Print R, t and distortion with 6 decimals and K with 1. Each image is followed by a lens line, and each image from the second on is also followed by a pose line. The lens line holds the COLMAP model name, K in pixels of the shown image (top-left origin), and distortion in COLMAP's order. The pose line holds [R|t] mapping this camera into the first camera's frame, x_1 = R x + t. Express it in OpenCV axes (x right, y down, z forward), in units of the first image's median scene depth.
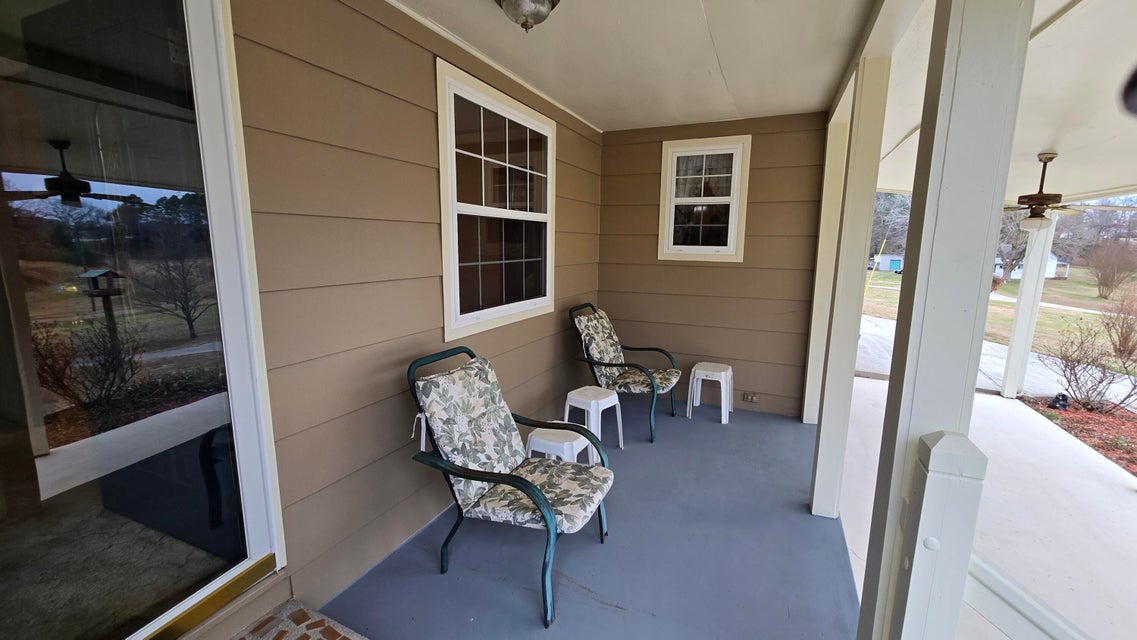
lens RADIAL K [[466.8, 0, 570.1], [0, 466.8, 323.8], [0, 0, 1]] dist [-0.004640, 0.000041]
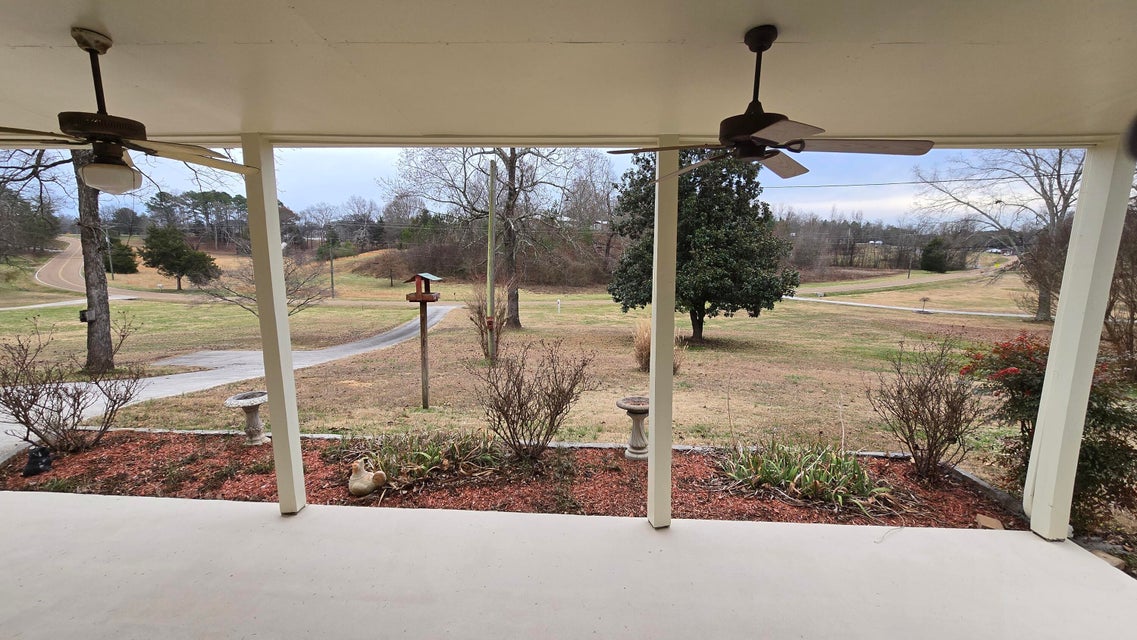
lens RADIAL K [[466.8, 0, 569.5], [0, 466.8, 318.9], [0, 0, 1]] dist [-0.004640, 0.000041]
pose [[-0.376301, -0.184823, 0.907876, 0.328214], [0.137181, 0.957985, 0.251884, -0.127320], [-0.916285, 0.219328, -0.335136, 0.740323]]
